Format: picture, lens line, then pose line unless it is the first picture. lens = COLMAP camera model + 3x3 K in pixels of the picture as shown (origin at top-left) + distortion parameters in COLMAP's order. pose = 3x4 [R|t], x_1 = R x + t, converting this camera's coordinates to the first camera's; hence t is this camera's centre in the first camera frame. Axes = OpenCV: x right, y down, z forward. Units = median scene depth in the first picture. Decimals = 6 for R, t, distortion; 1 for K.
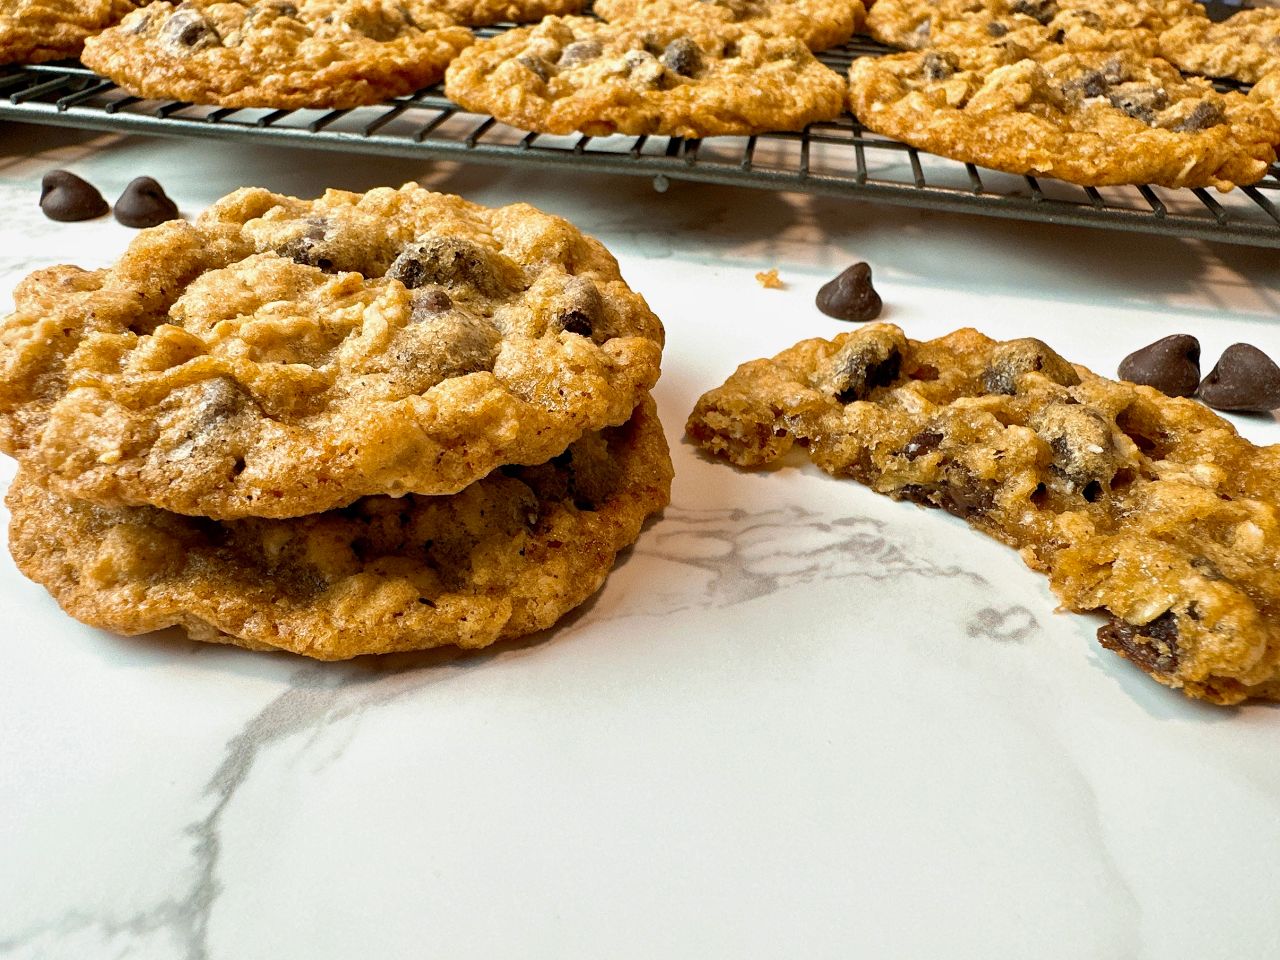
lens RADIAL K [[906.7, 0, 640.0], [0, 906.7, 480.0], [0, 0, 1]] dist [-0.021475, 0.000336]
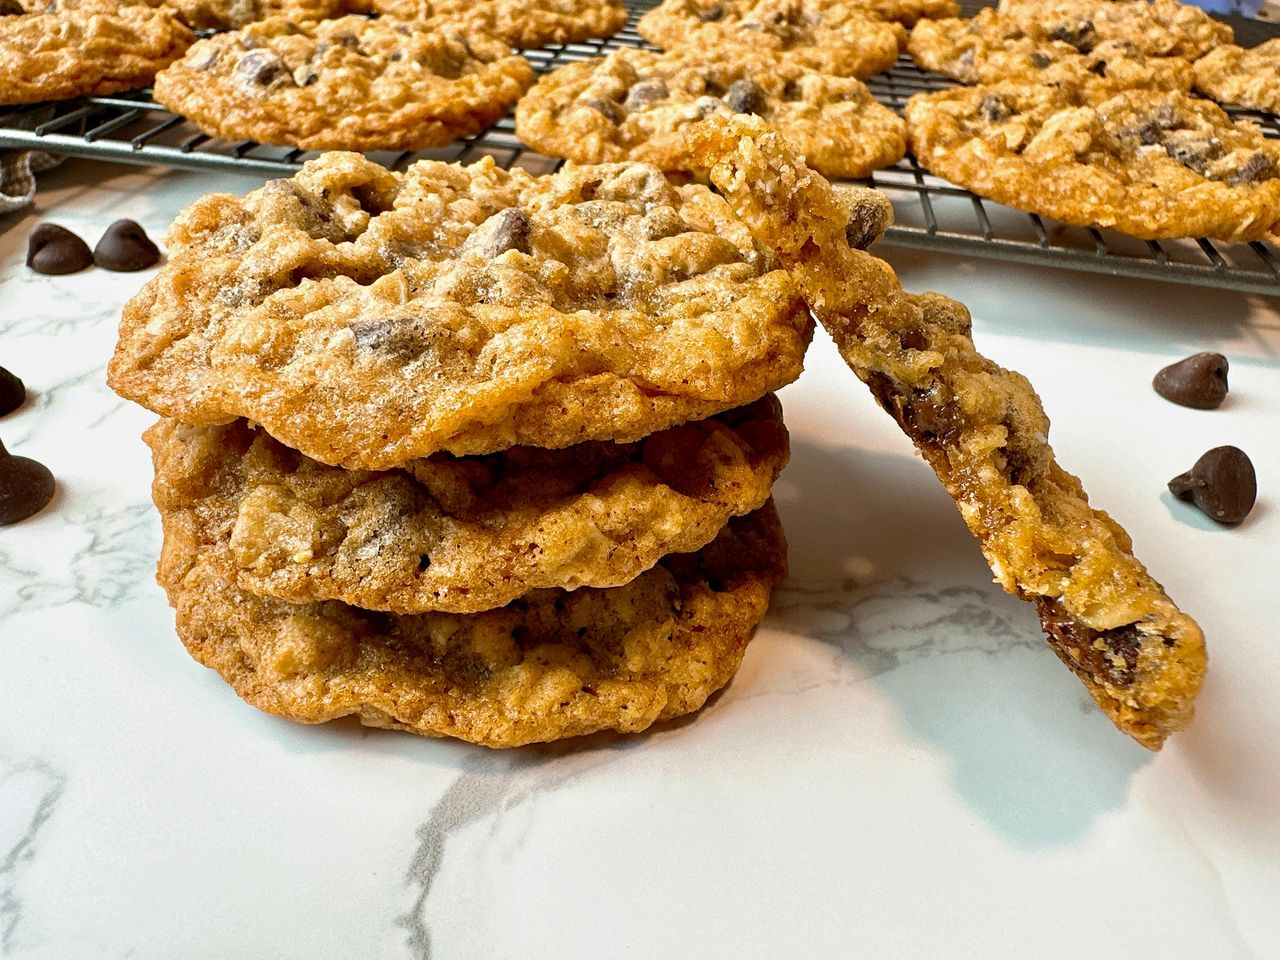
lens RADIAL K [[906.7, 0, 640.0], [0, 906.7, 480.0], [0, 0, 1]] dist [-0.021475, 0.000336]
pose [[0.999885, 0.004637, 0.014444, -0.093328], [-0.004969, 0.999722, 0.023058, -0.066561], [-0.014333, -0.023127, 0.999630, -0.027504]]
